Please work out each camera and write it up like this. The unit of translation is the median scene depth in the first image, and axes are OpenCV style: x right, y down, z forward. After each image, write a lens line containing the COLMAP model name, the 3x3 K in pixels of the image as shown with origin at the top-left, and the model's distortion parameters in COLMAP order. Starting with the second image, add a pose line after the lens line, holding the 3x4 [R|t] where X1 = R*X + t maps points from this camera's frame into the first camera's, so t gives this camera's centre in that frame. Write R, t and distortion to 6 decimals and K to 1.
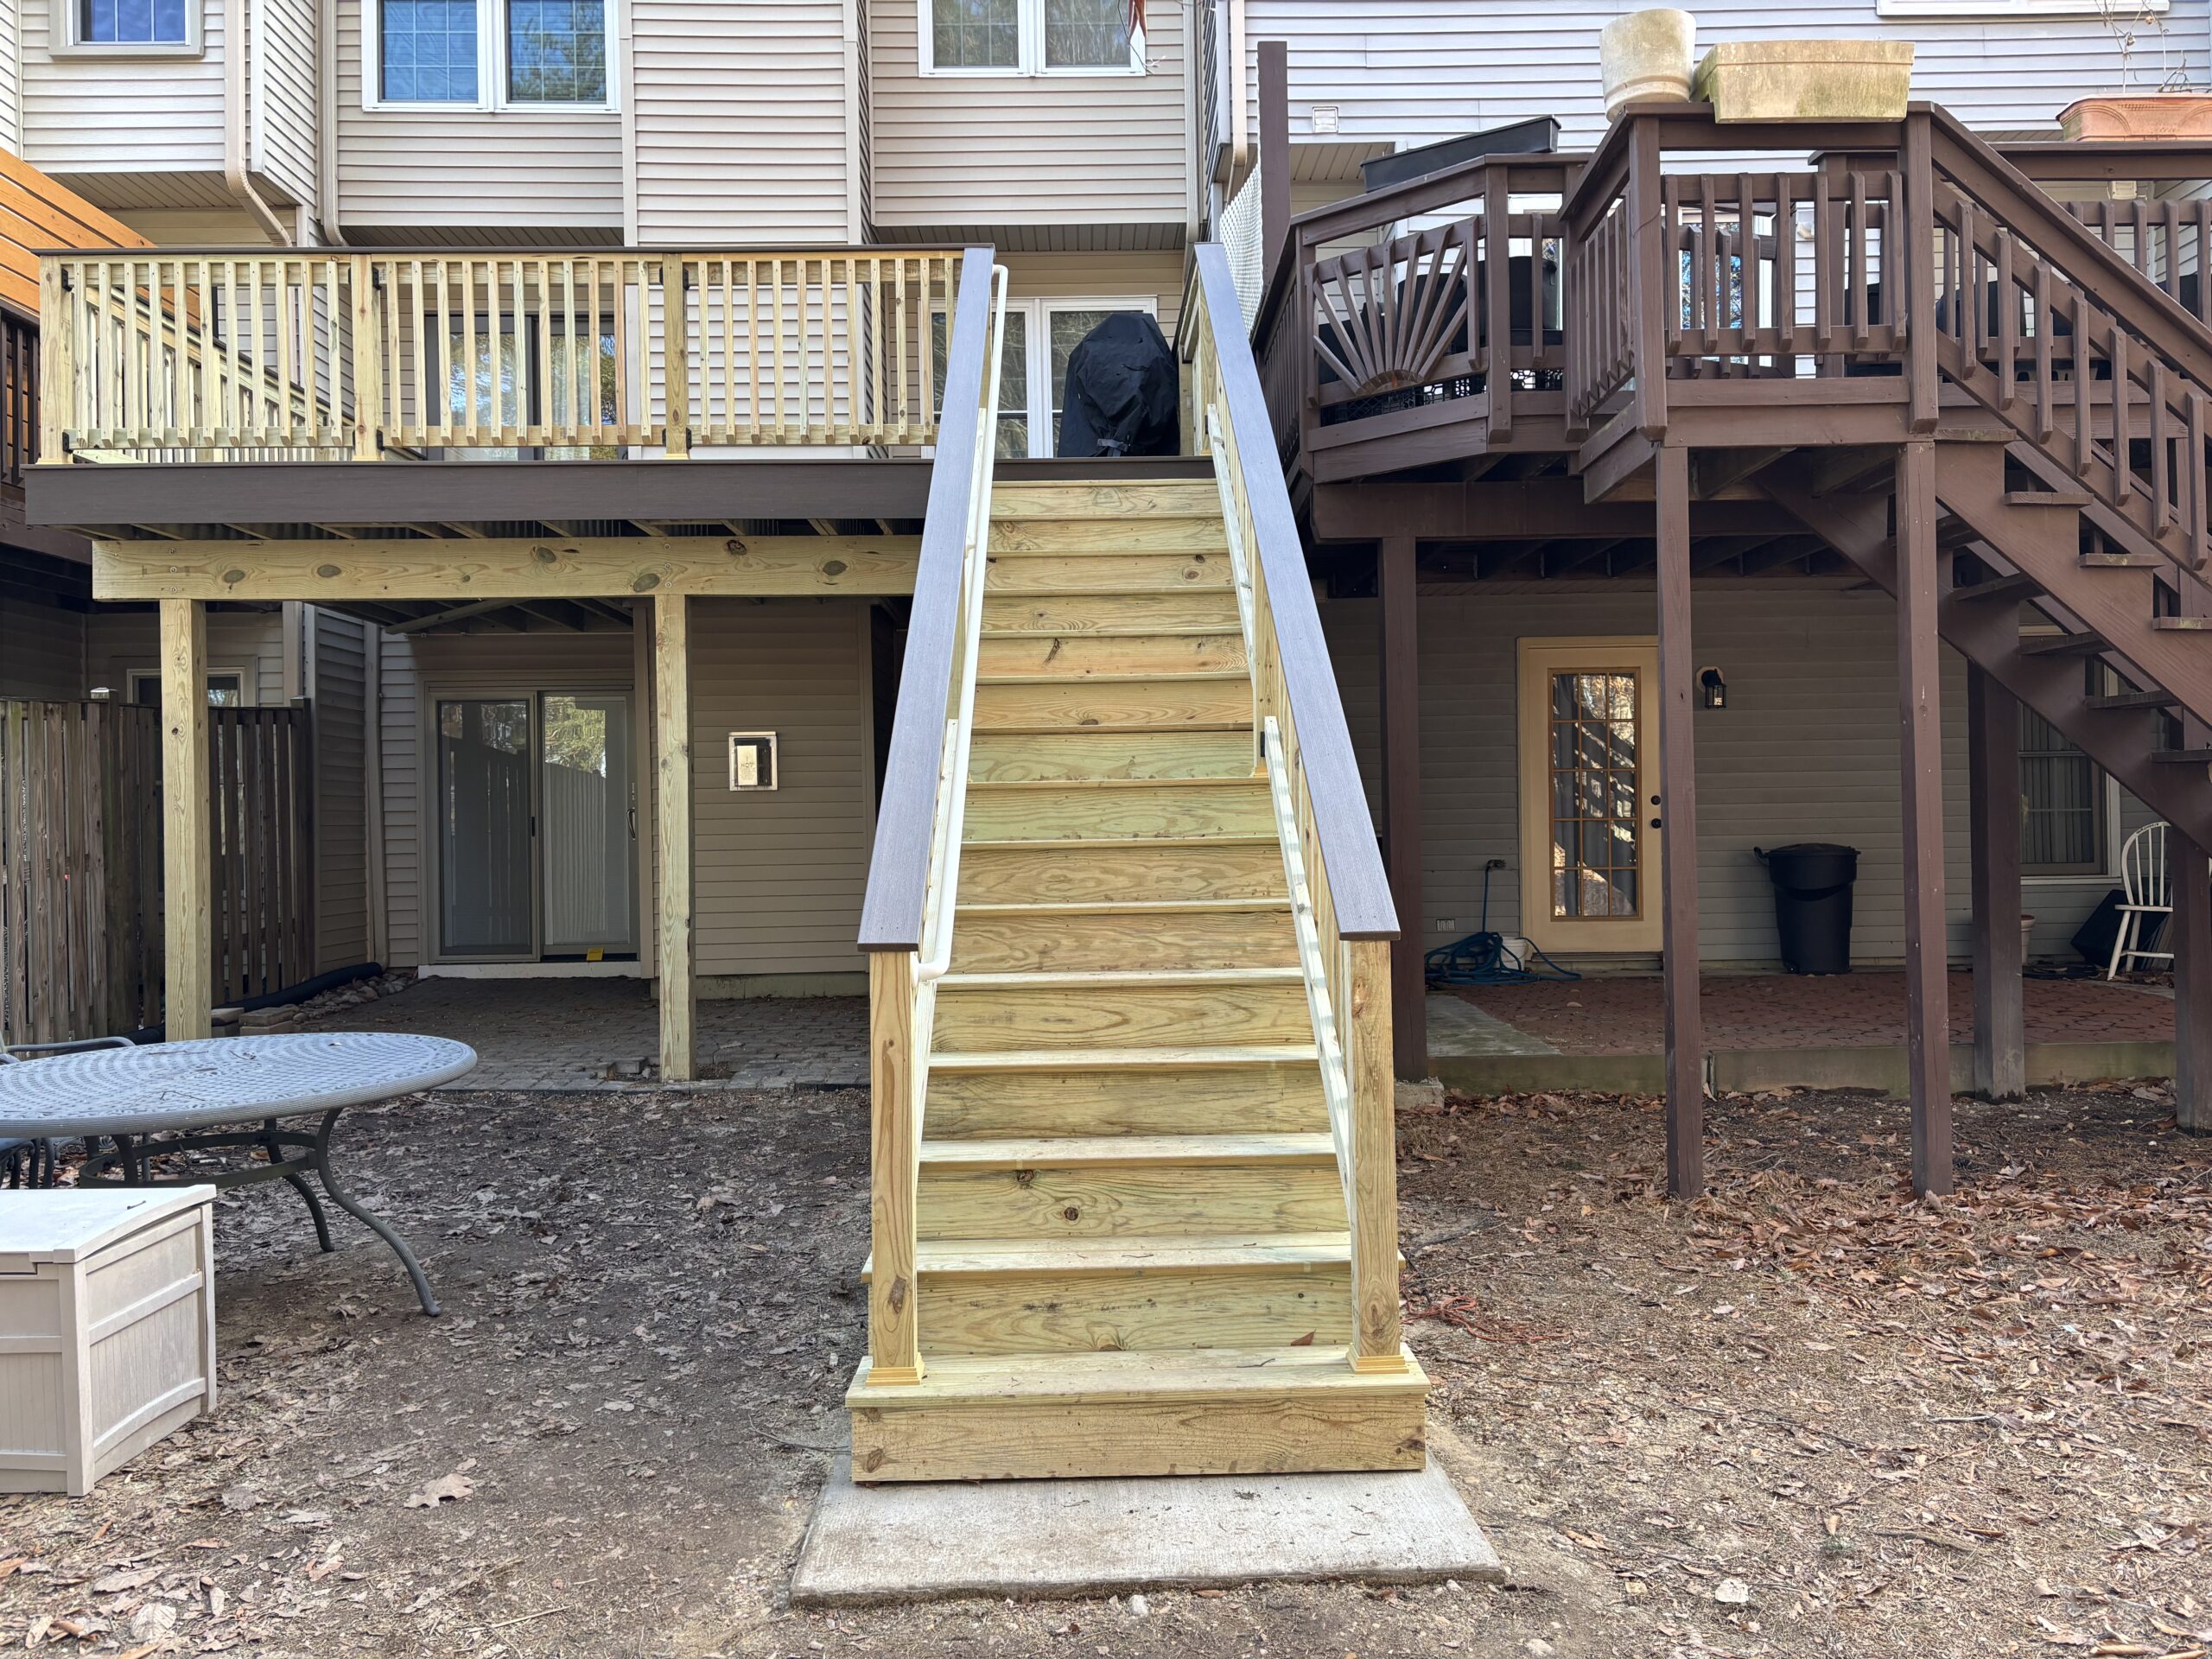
lens RADIAL K [[1674.3, 0, 1105.8], [0, 1674.3, 821.4], [0, 0, 1]] dist [0.038423, -0.032818]
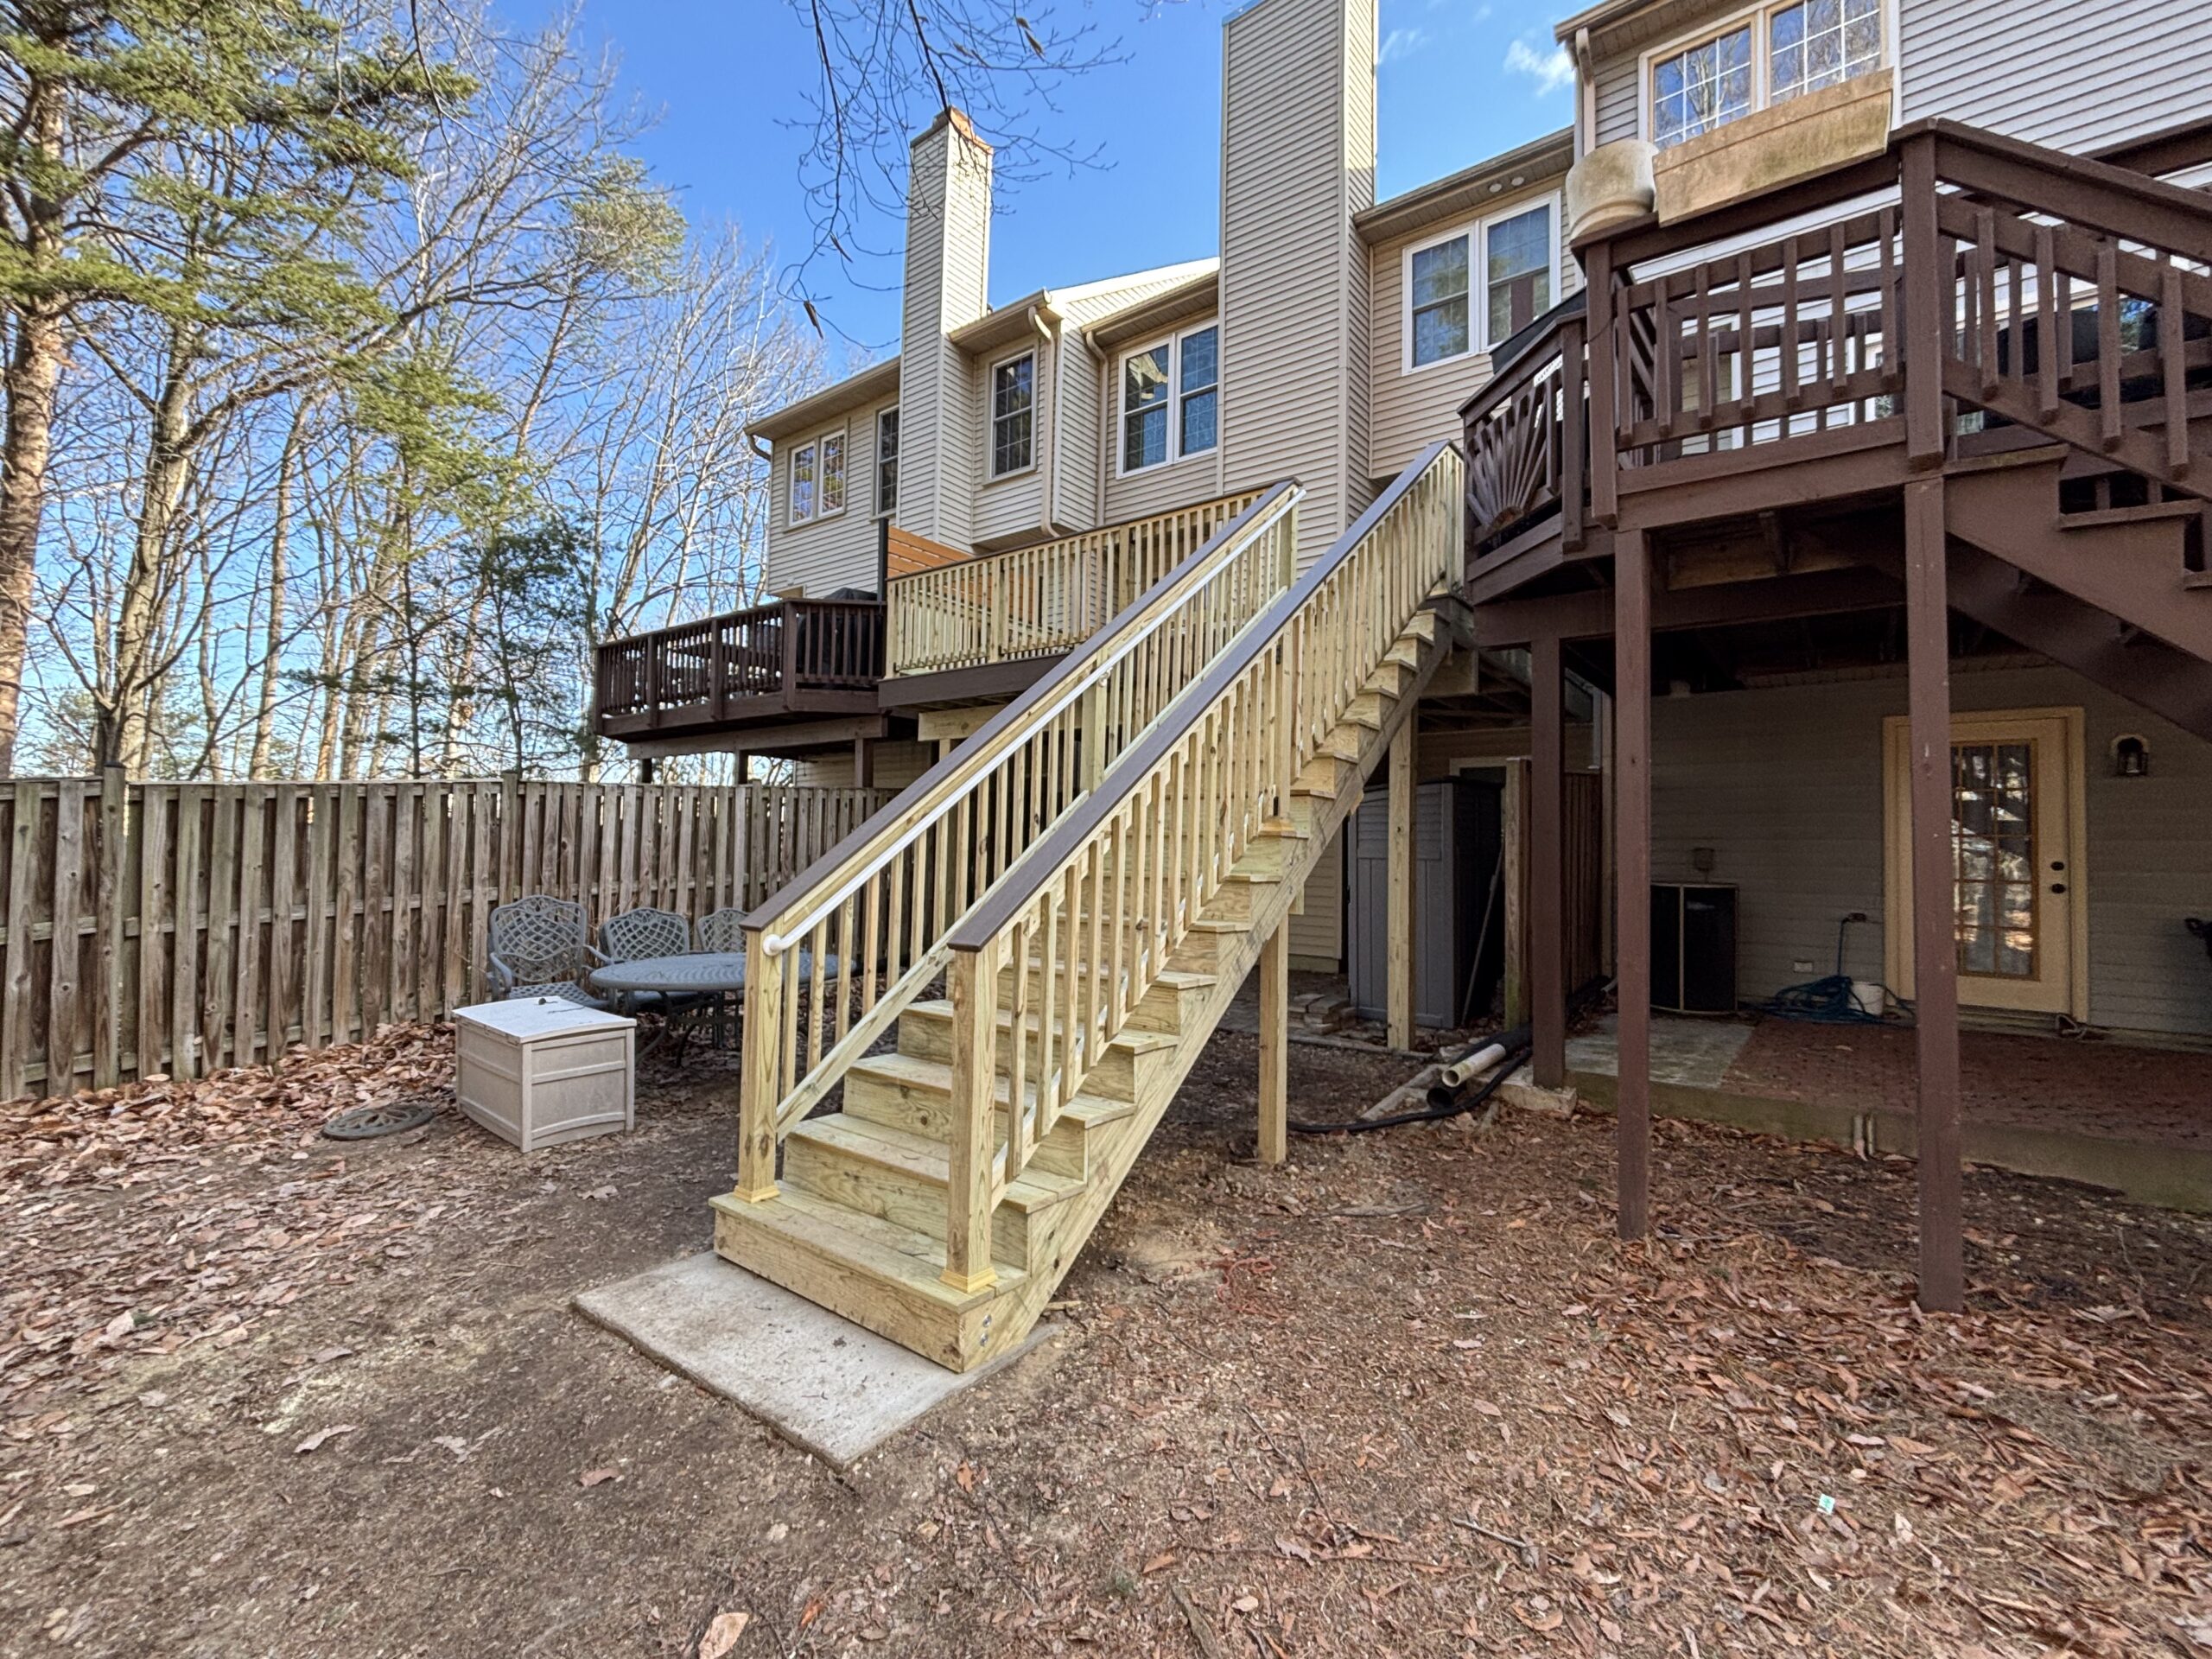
lens RADIAL K [[960.6, 0, 1099.2], [0, 960.6, 829.0], [0, 0, 1]] dist [0.034344, -0.054268]
pose [[0.775376, 0.013313, -0.631360, 0.402666], [-0.033327, 0.999247, -0.019858, -0.007520], [0.630620, 0.036439, 0.775236, 0.271046]]
